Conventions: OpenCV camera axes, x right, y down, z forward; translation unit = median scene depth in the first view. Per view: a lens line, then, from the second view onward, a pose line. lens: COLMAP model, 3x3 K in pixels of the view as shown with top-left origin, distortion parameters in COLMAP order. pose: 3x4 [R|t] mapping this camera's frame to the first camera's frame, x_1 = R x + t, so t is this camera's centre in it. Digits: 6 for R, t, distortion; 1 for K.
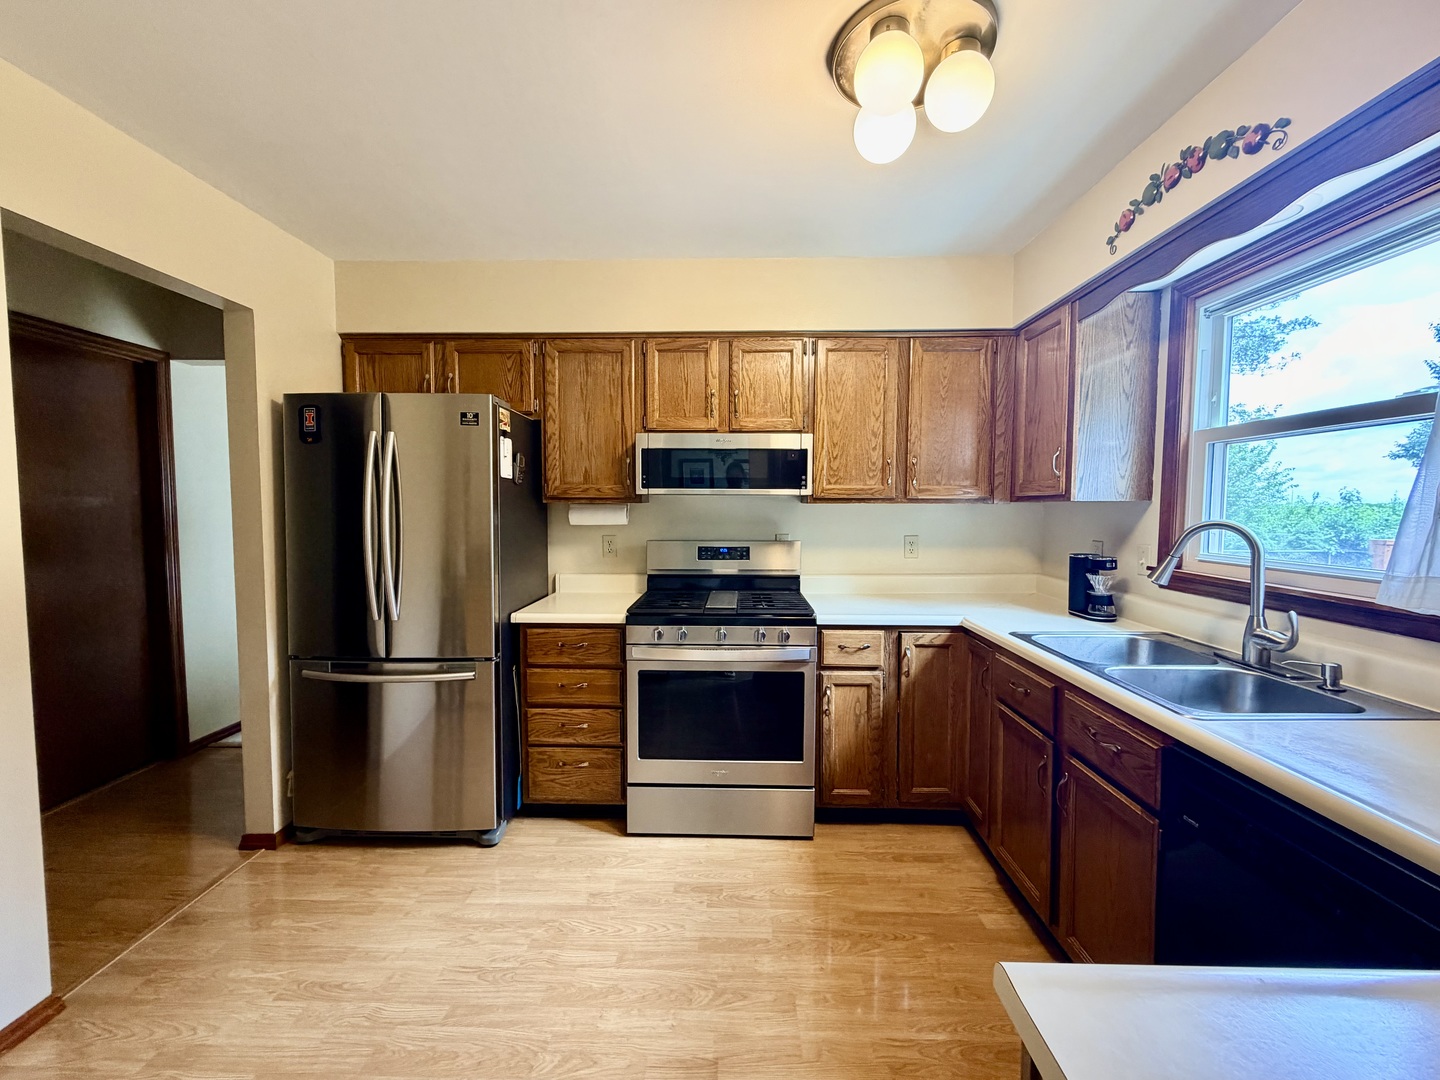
lens RADIAL K [[586.7, 0, 720.0], [0, 586.7, 540.0], [0, 0, 1]] dist [0.000665, -0.000071]
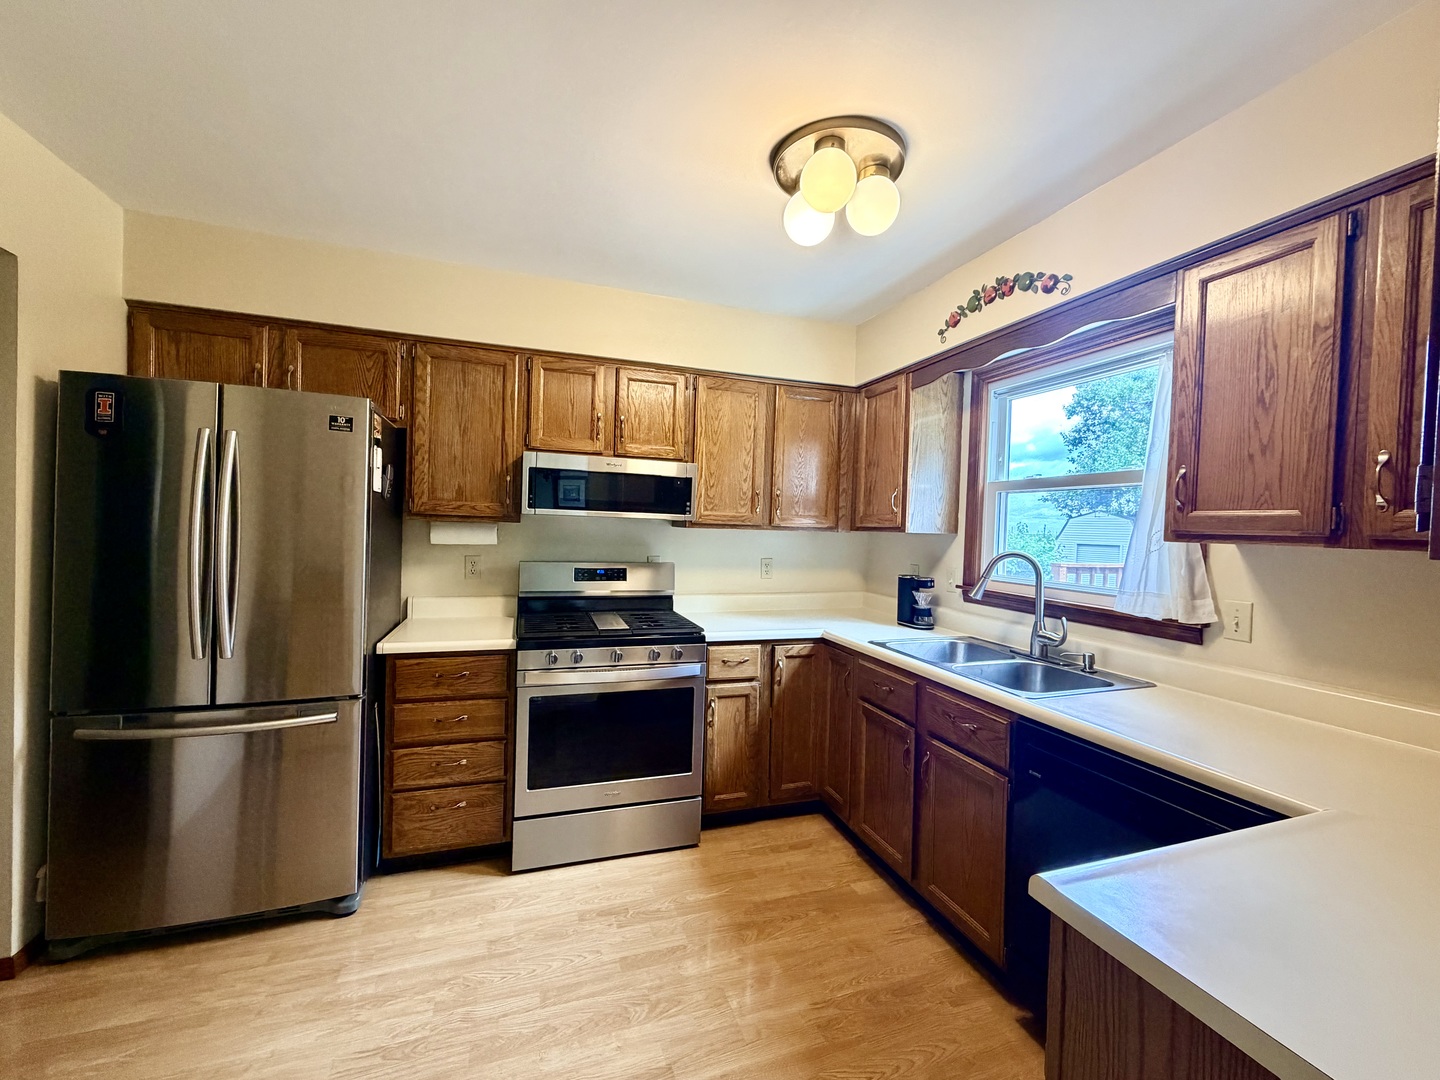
lens RADIAL K [[586.7, 0, 720.0], [0, 586.7, 540.0], [0, 0, 1]] dist [0.000665, -0.000071]
pose [[0.936956, 0.018527, 0.348957, -0.191022], [-0.007843, 0.999457, -0.032005, -0.007762], [-0.349360, 0.027251, 0.936592, -0.019238]]
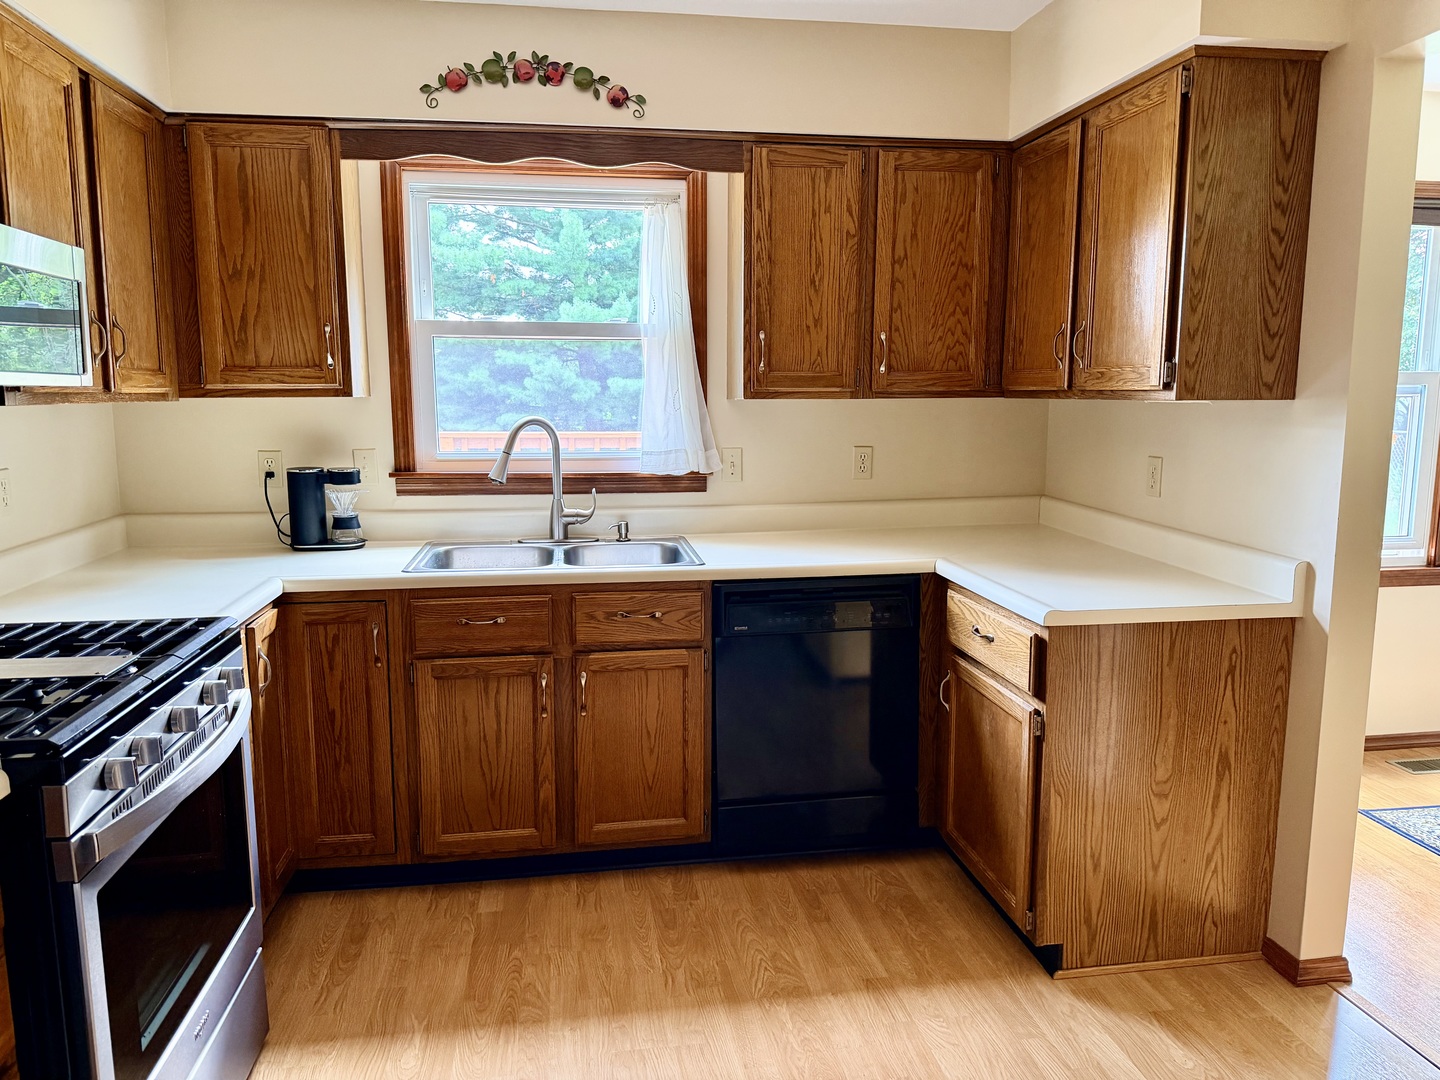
lens RADIAL K [[1001.7, 0, 720.0], [0, 1001.7, 540.0], [0, 0, 1]] dist [0.073854, -0.094574]
pose [[-0.173312, -0.148007, 0.973682, -0.775944], [0.059526, 0.985262, 0.160363, -0.064491], [-0.983066, 0.085752, -0.161948, 0.730493]]
